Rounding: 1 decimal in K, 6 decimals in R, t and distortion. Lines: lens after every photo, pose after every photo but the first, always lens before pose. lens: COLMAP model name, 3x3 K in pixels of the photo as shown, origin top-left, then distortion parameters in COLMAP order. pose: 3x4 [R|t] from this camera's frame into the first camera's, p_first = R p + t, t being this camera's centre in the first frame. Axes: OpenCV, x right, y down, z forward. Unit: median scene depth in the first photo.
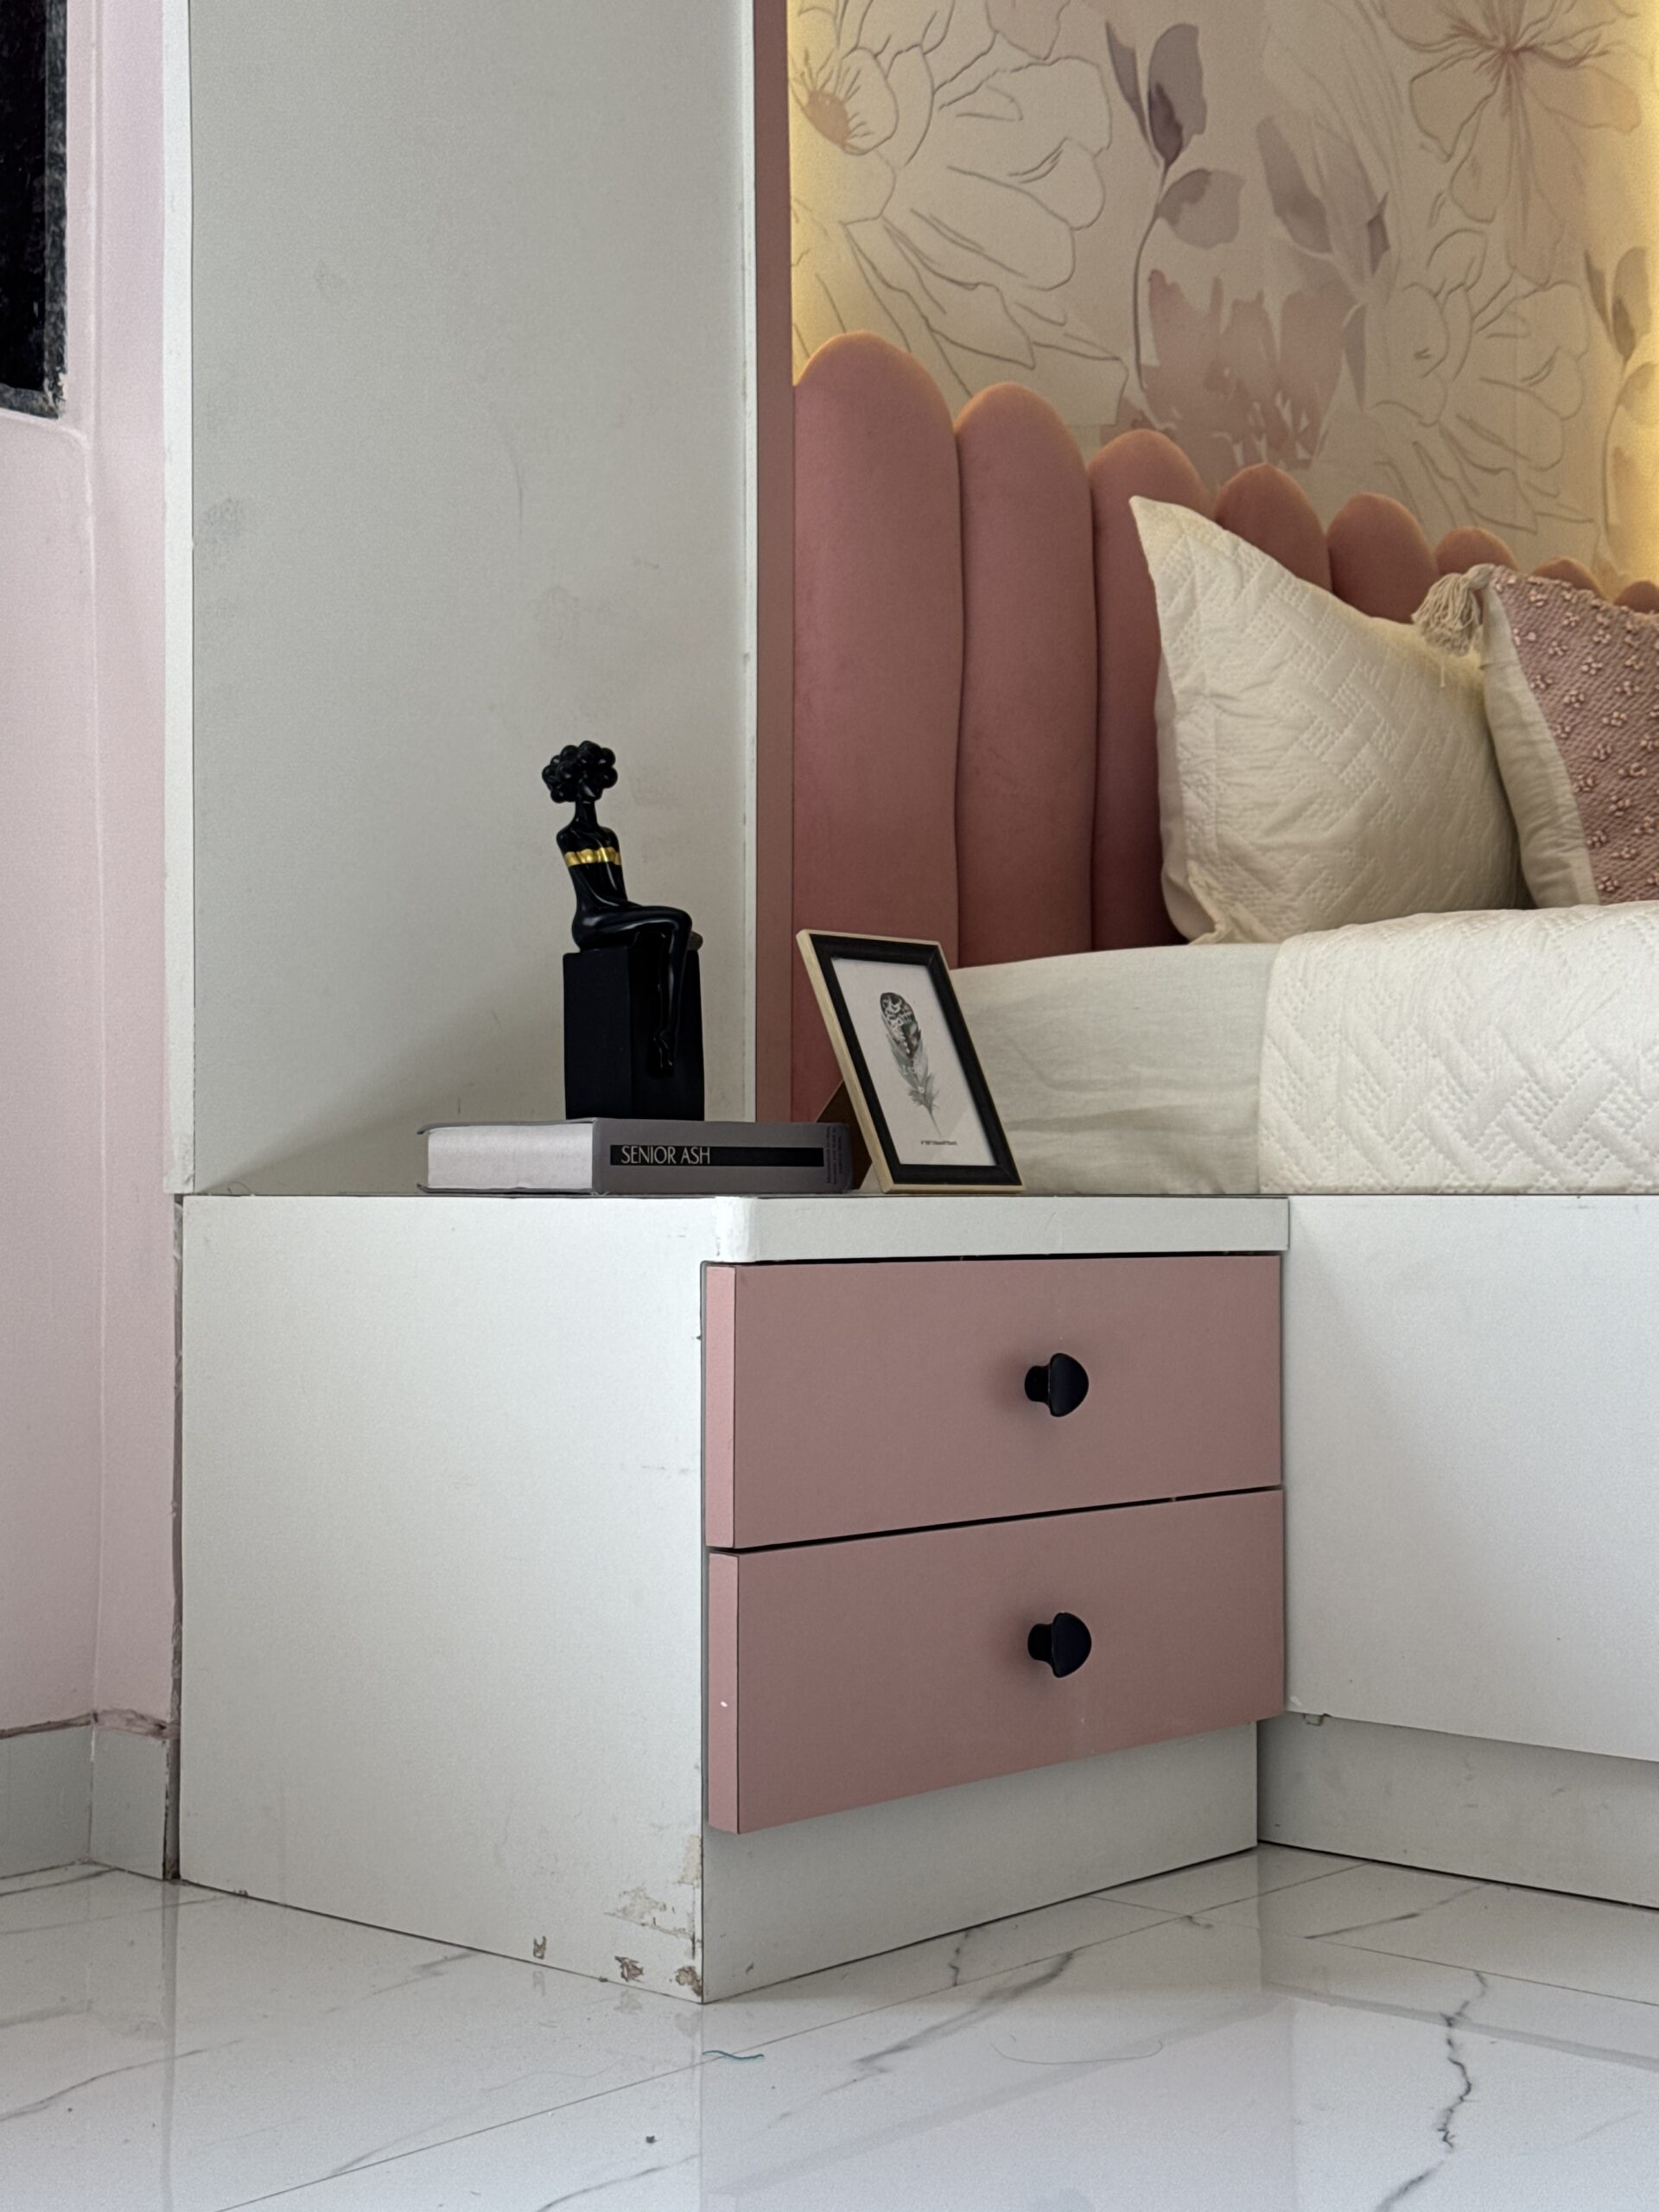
lens RADIAL K [[3110.7, 0, 833.9], [0, 3110.7, 1124.7], [0, 0, 1]] dist [0.097091, 0.000000]
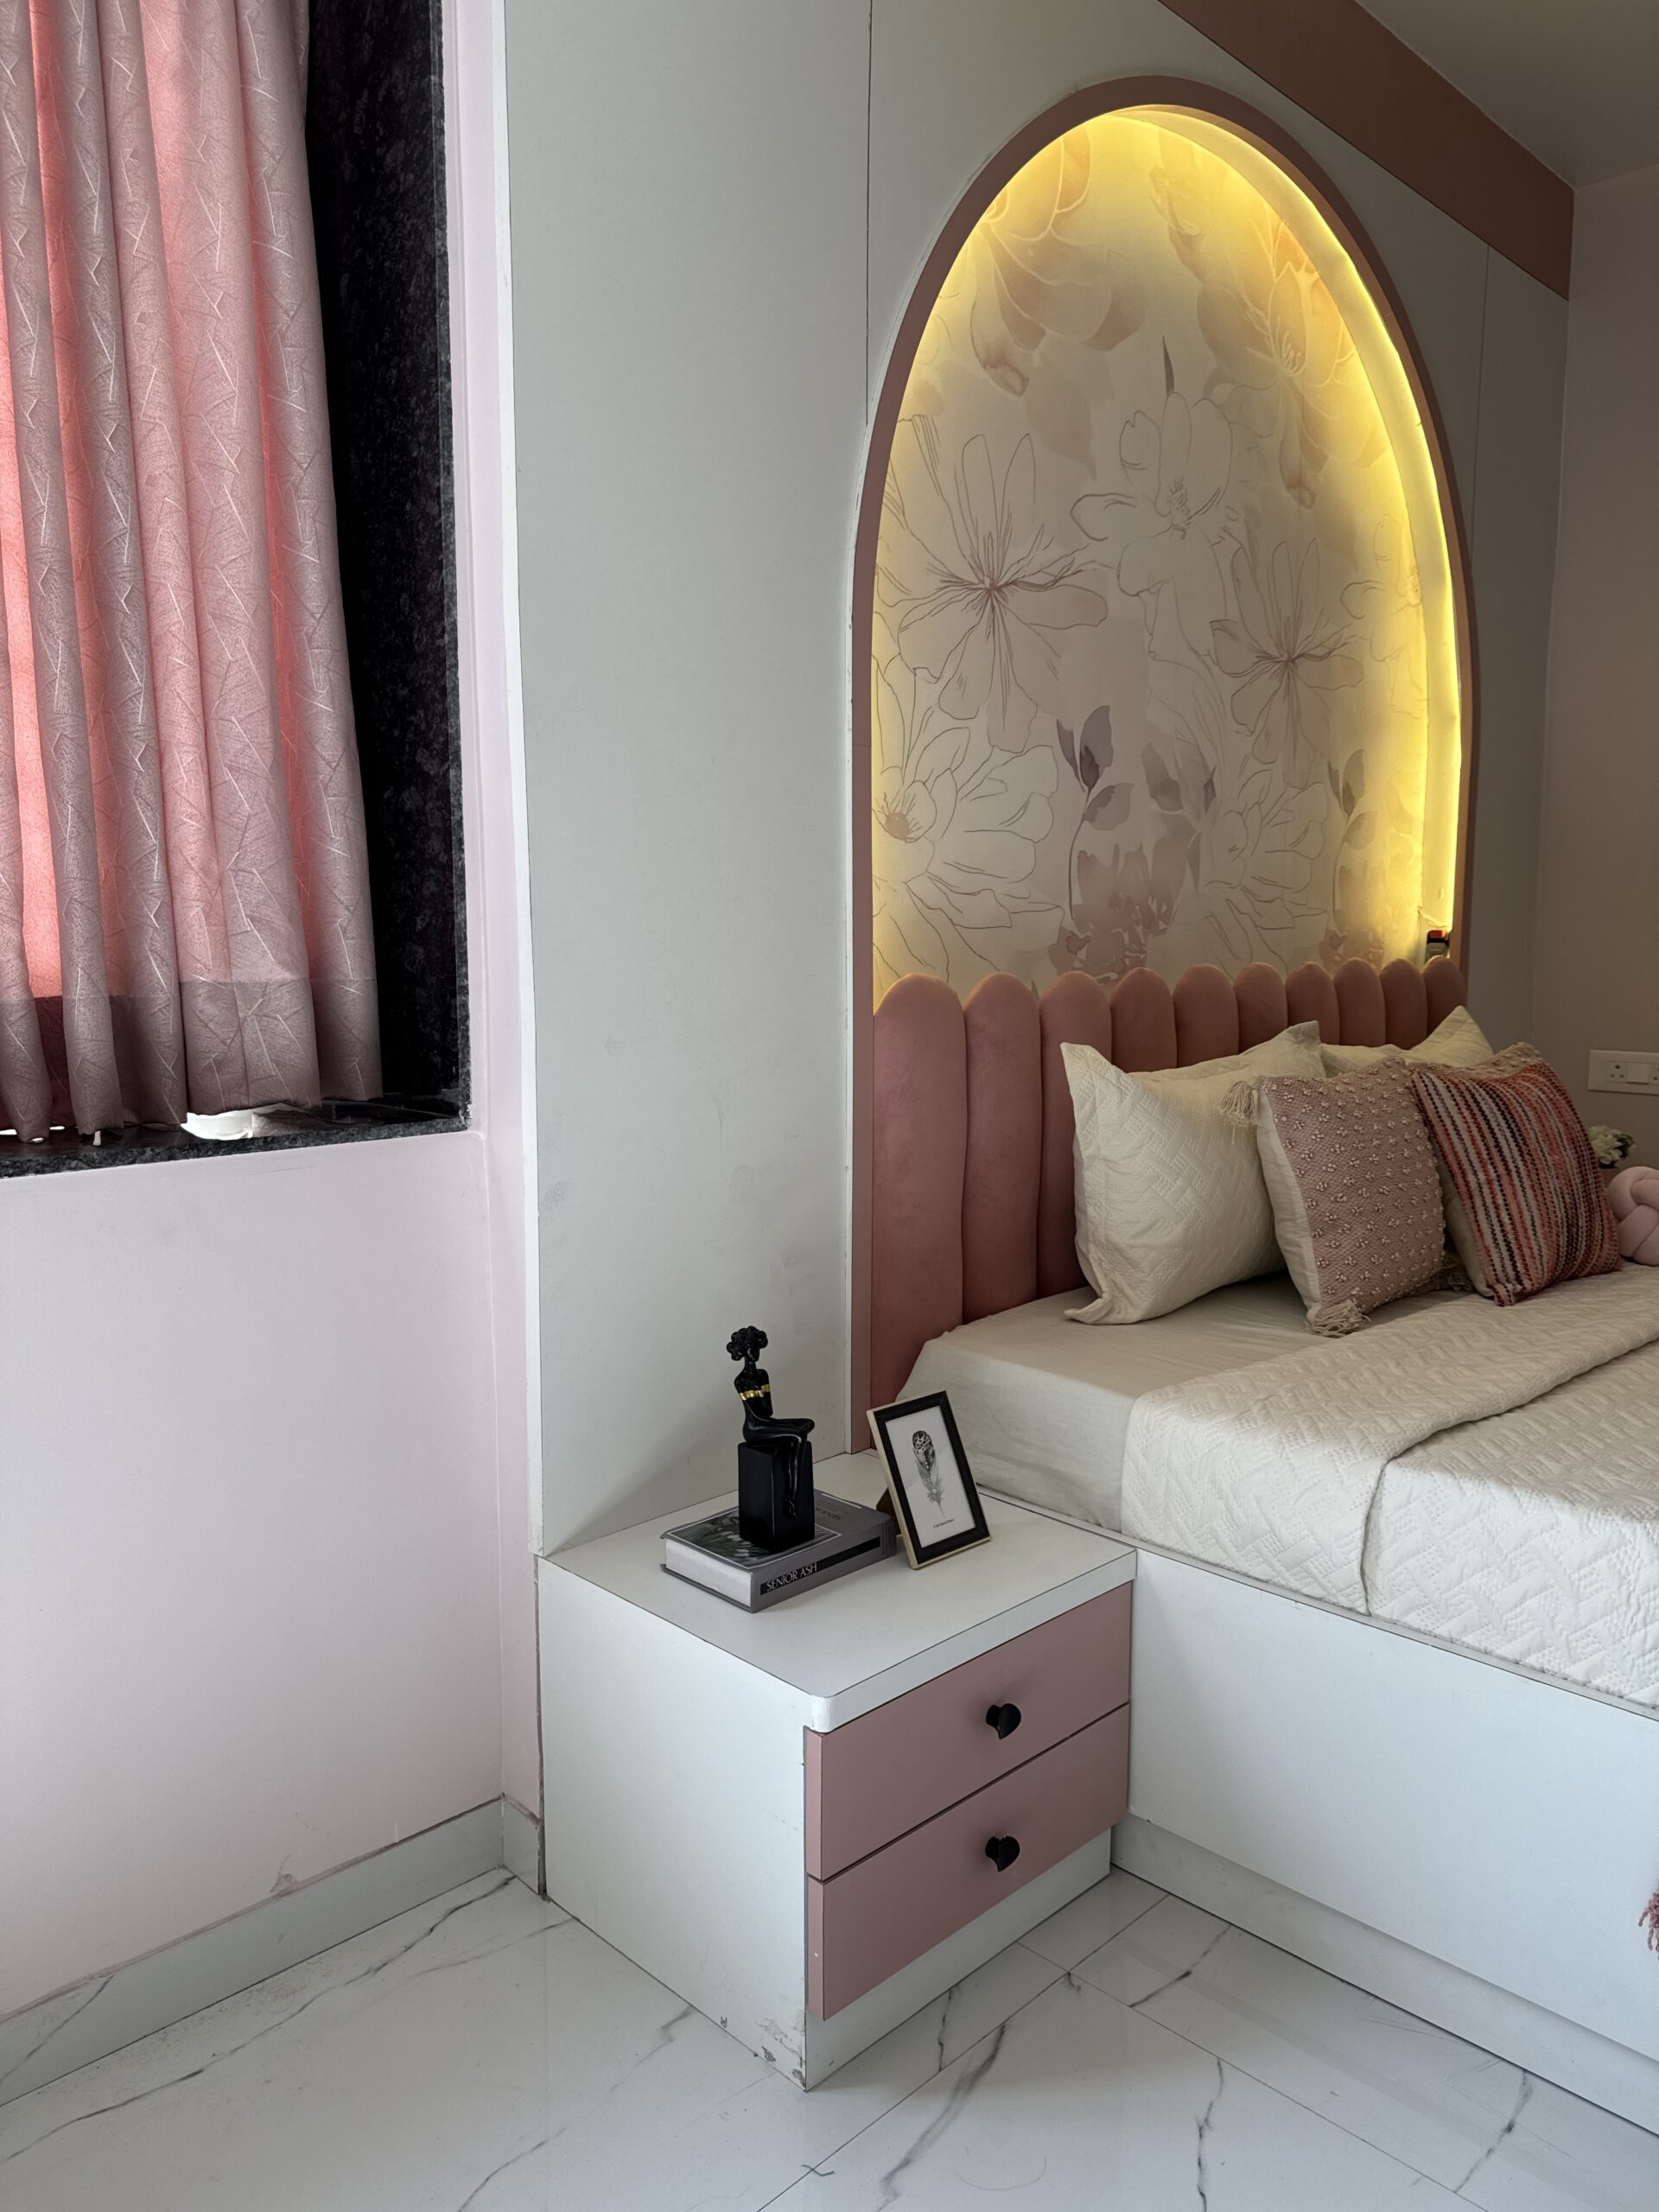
lens RADIAL K [[1548.6, 0, 811.0], [0, 1548.6, 1115.6], [0, 0, 1]] dist [0.083771, -0.088143]
pose [[0.997220, 0.009964, -0.073842, 0.020397], [0.000737, 0.989651, 0.143493, -0.350456], [0.074507, -0.143149, 0.986893, 0.114081]]
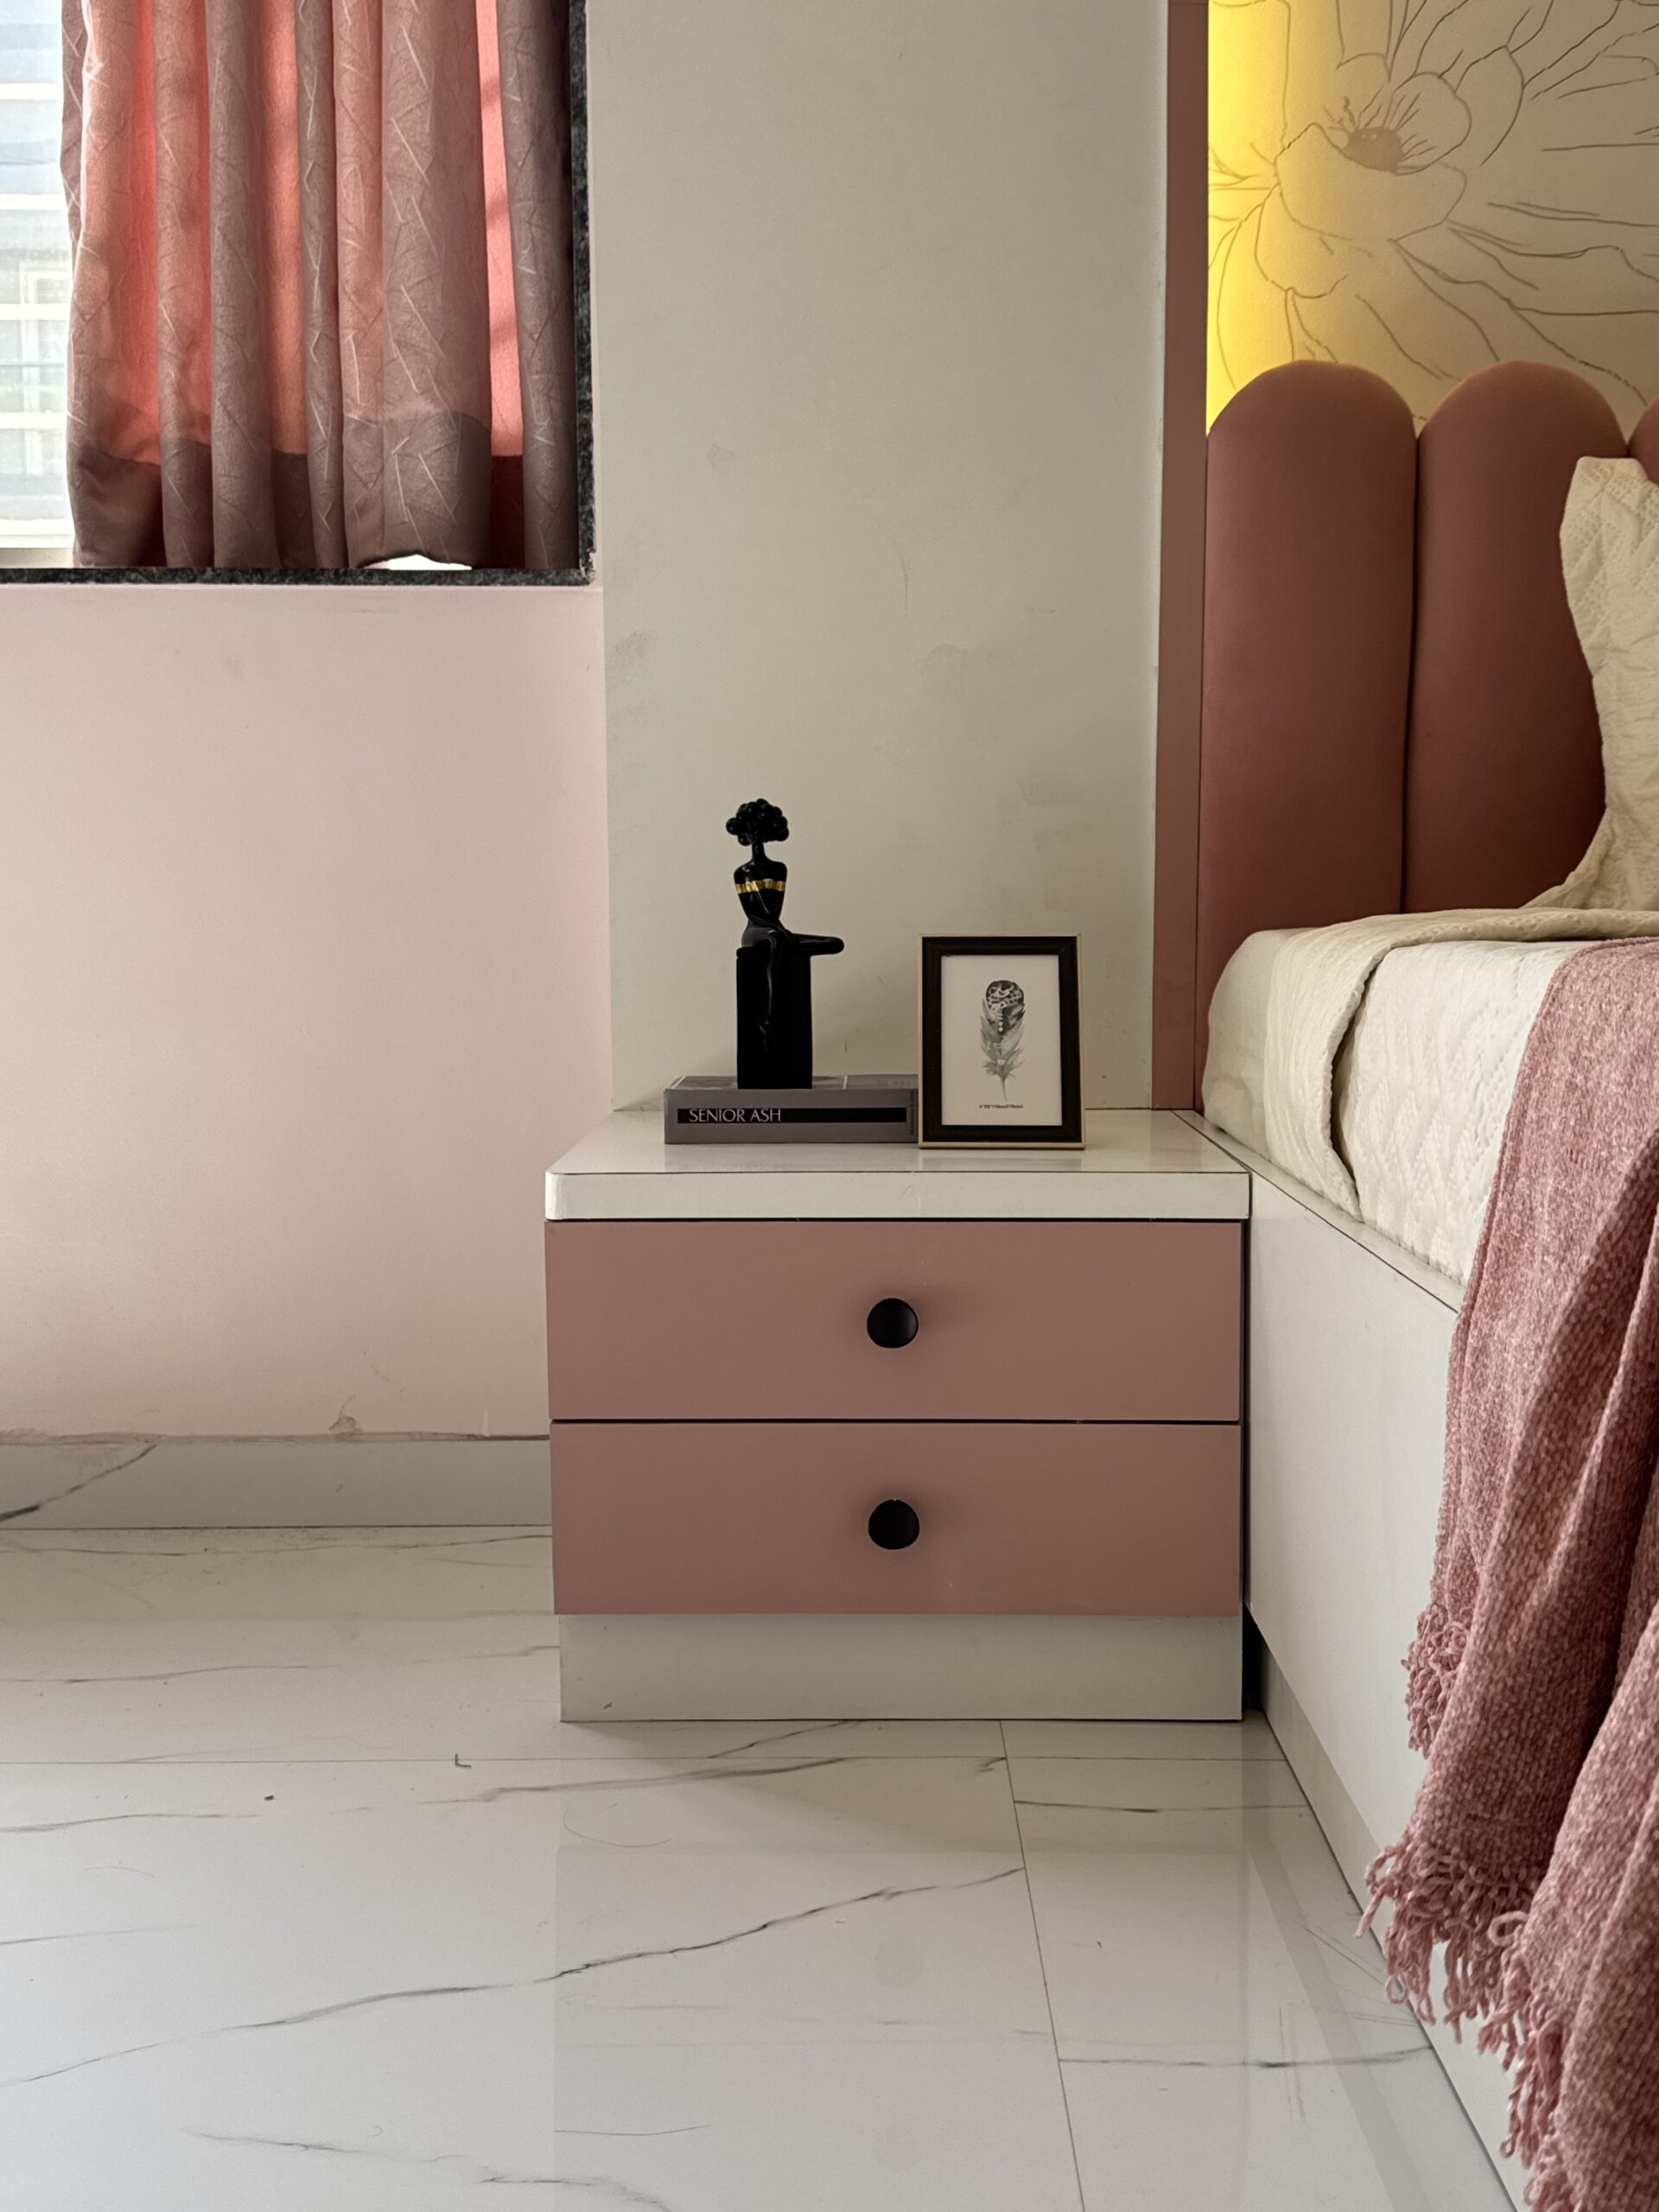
lens RADIAL K [[2361.0, 0, 884.5], [0, 2361.0, 1098.5], [0, 0, 1]] dist [0.076759, 0.000000]
pose [[0.655220, 0.067408, -0.752425, 0.686383], [0.023854, 0.993668, 0.109792, -0.098174], [0.755062, -0.089886, 0.649463, 0.338008]]
